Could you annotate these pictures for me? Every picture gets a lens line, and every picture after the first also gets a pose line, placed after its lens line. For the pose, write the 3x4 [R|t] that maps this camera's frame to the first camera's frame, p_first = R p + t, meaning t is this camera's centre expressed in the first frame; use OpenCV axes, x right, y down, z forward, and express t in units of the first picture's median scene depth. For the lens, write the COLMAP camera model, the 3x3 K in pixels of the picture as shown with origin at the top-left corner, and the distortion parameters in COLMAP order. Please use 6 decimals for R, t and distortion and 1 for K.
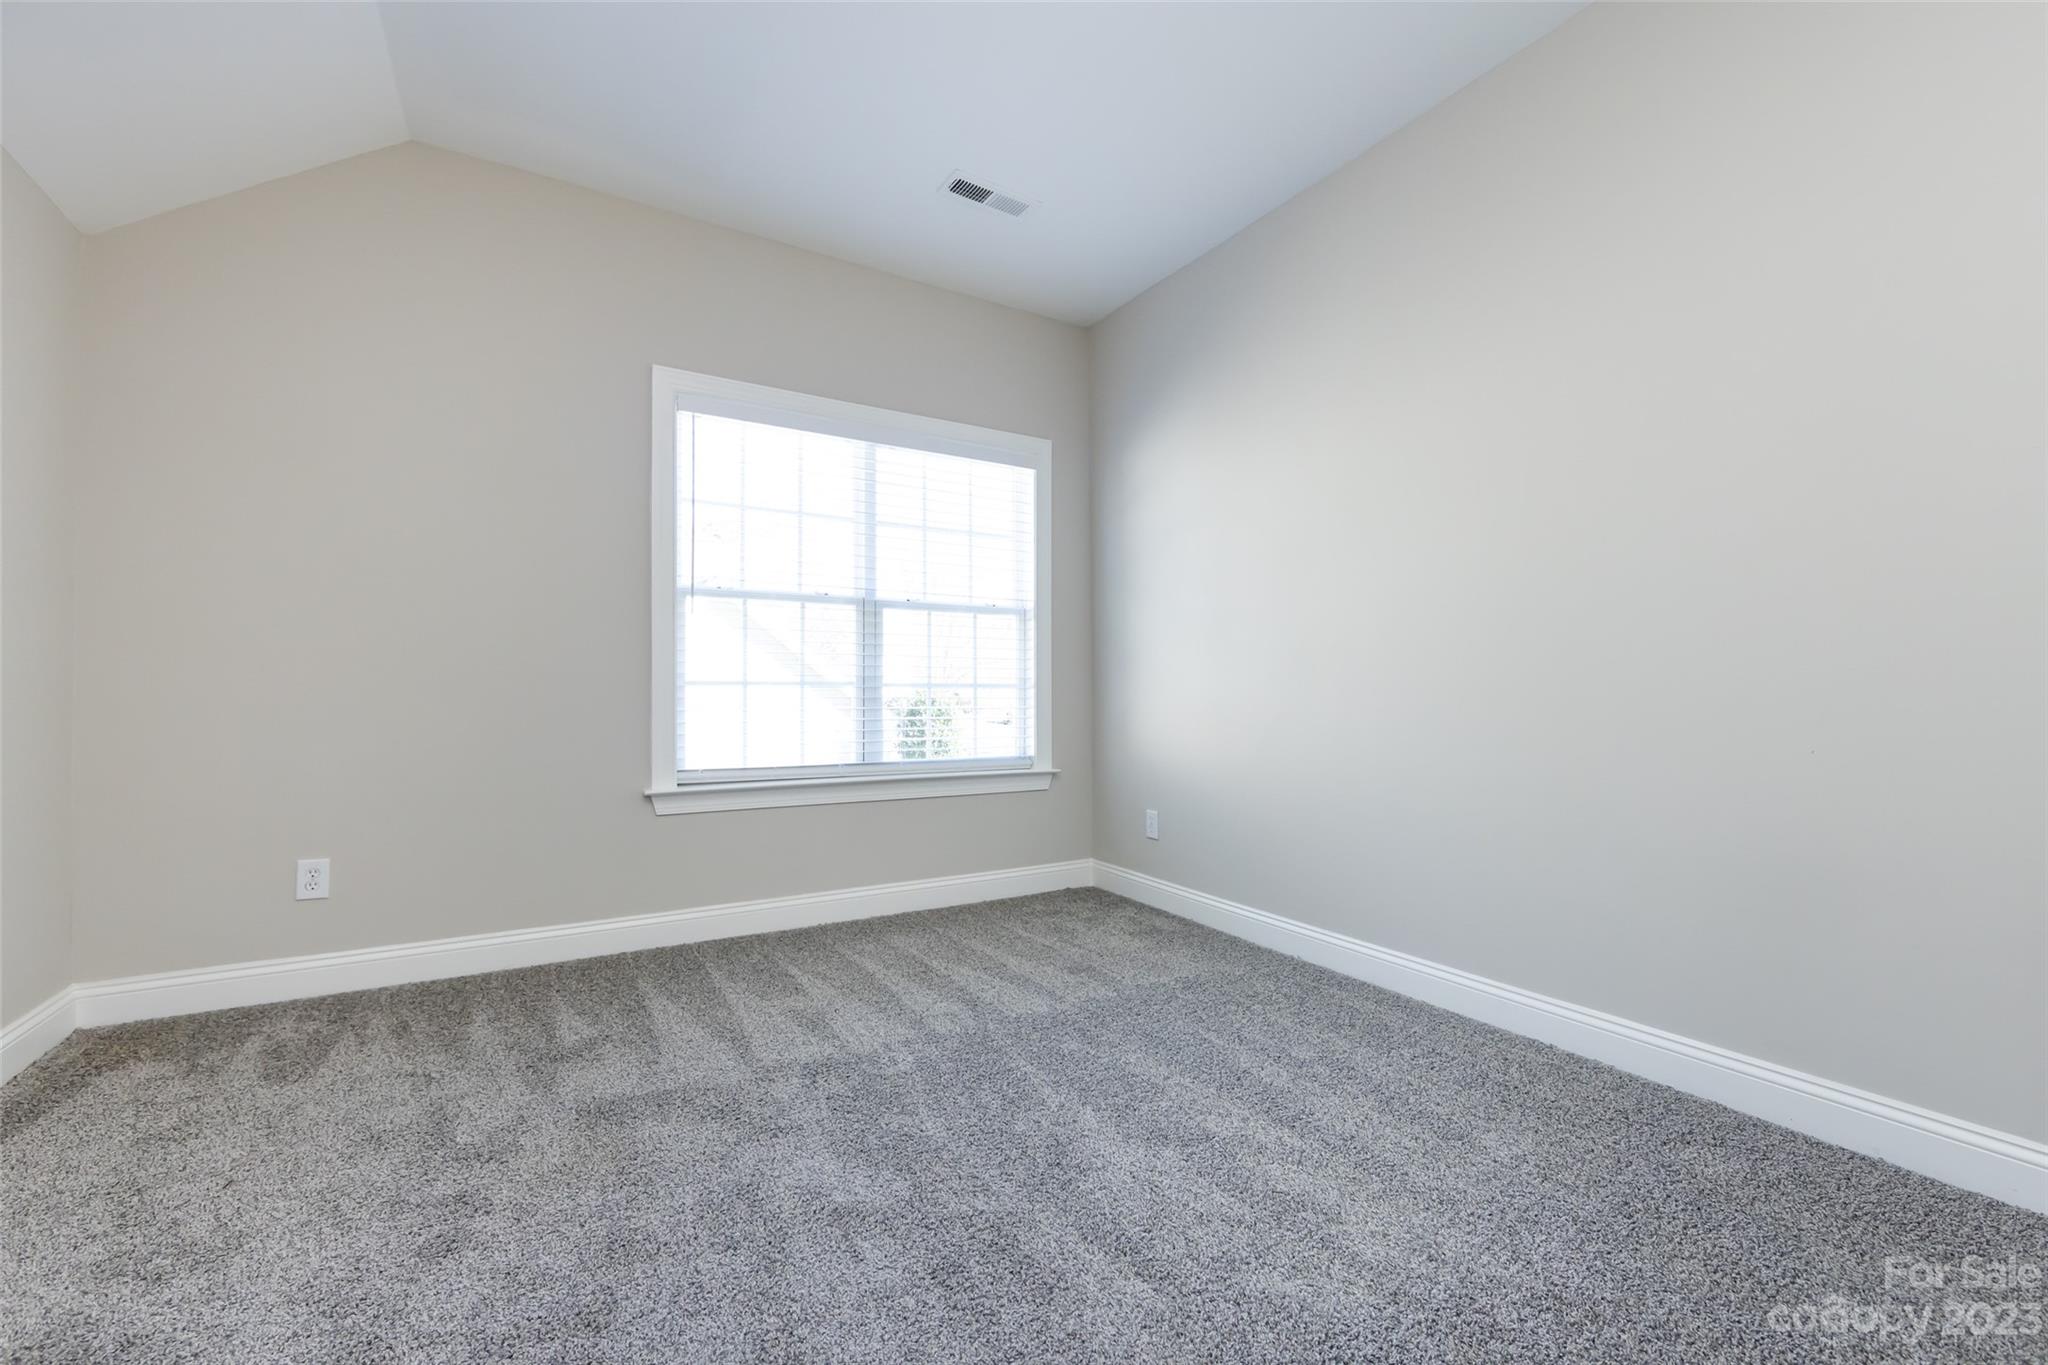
lens RADIAL K [[823.6, 0, 1020.4], [0, 823.6, 693.9], [0, 0, 1]] dist [-0.001891, -0.000212]
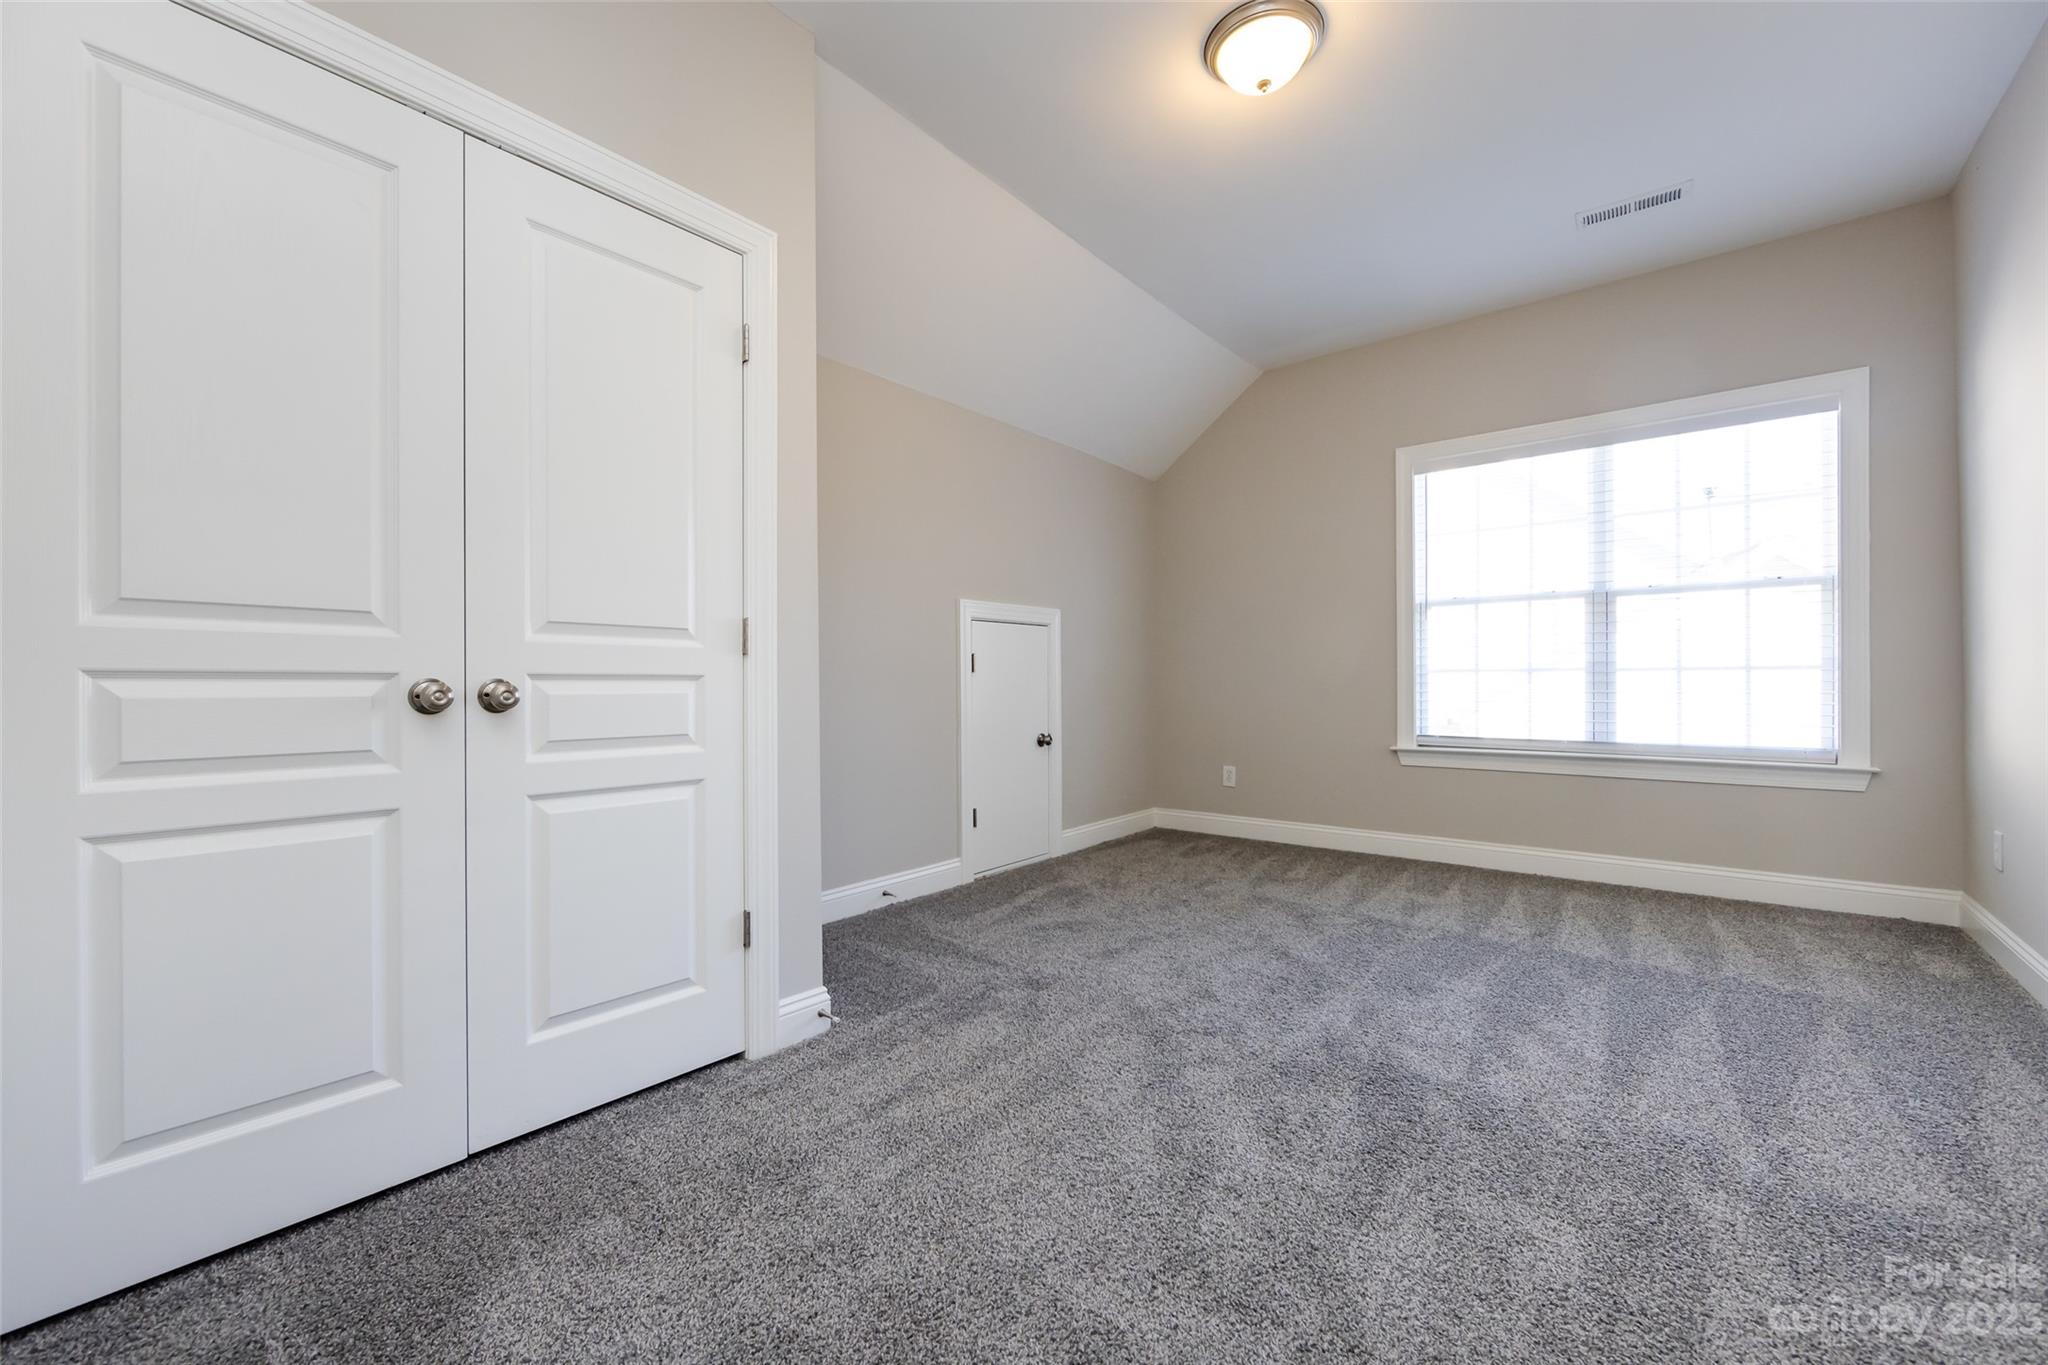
lens RADIAL K [[823.6, 0, 1020.4], [0, 823.6, 693.9], [0, 0, 1]] dist [-0.001891, -0.000212]
pose [[0.328616, 0.005508, -0.944447, 0.611125], [0.004109, 0.999965, 0.007262, 0.010187], [0.944455, -0.006267, 0.328582, -0.079265]]
